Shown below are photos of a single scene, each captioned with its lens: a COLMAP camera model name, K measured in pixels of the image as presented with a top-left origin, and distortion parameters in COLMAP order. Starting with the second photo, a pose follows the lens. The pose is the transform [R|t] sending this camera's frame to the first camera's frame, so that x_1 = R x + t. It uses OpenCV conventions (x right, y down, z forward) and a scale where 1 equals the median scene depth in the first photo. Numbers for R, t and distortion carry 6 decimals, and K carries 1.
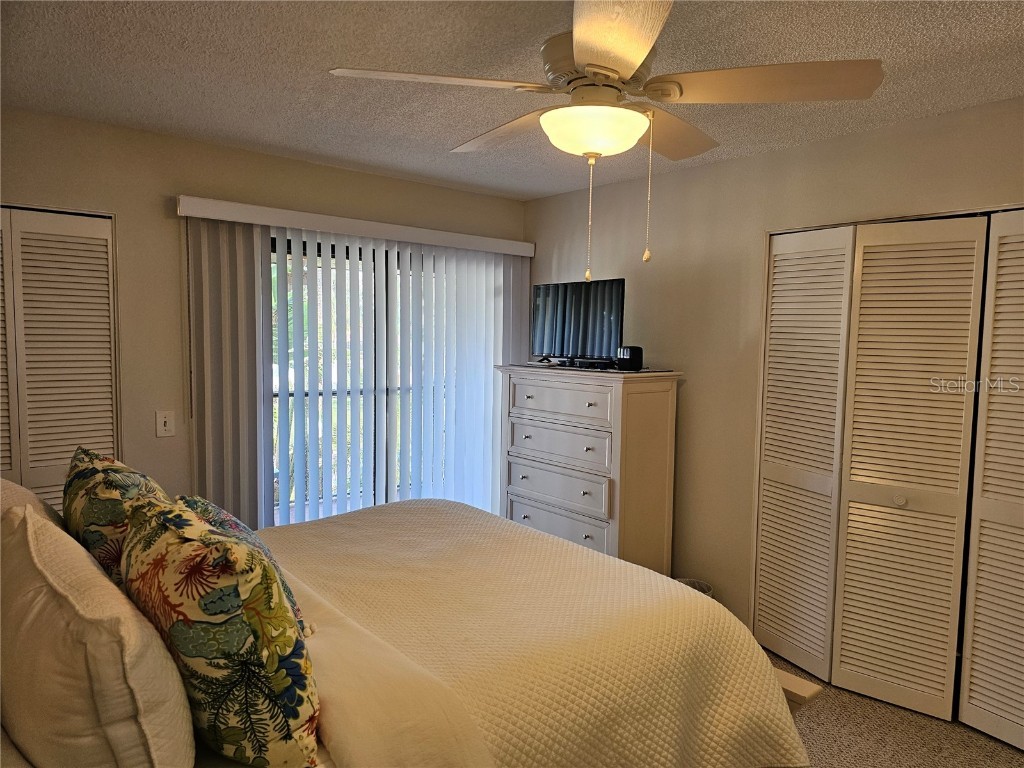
lens RADIAL K [[686.1, 0, 509.1], [0, 686.1, 387.0], [0, 0, 1]] dist [0.091326, -0.093395]
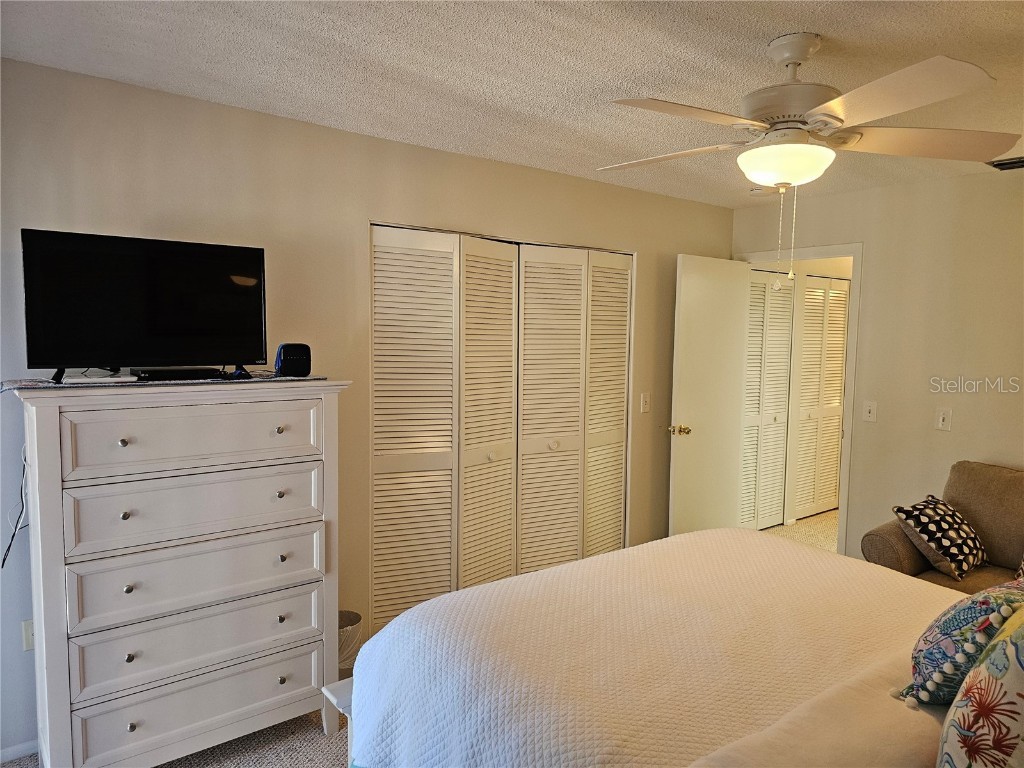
lens RADIAL K [[686.1, 0, 509.1], [0, 686.1, 387.0], [0, 0, 1]] dist [0.091326, -0.093395]
pose [[0.023151, -0.101161, 0.994601, -0.584198], [0.059586, 0.993238, 0.099635, -0.074904], [-0.997955, 0.056957, 0.029022, 0.771877]]
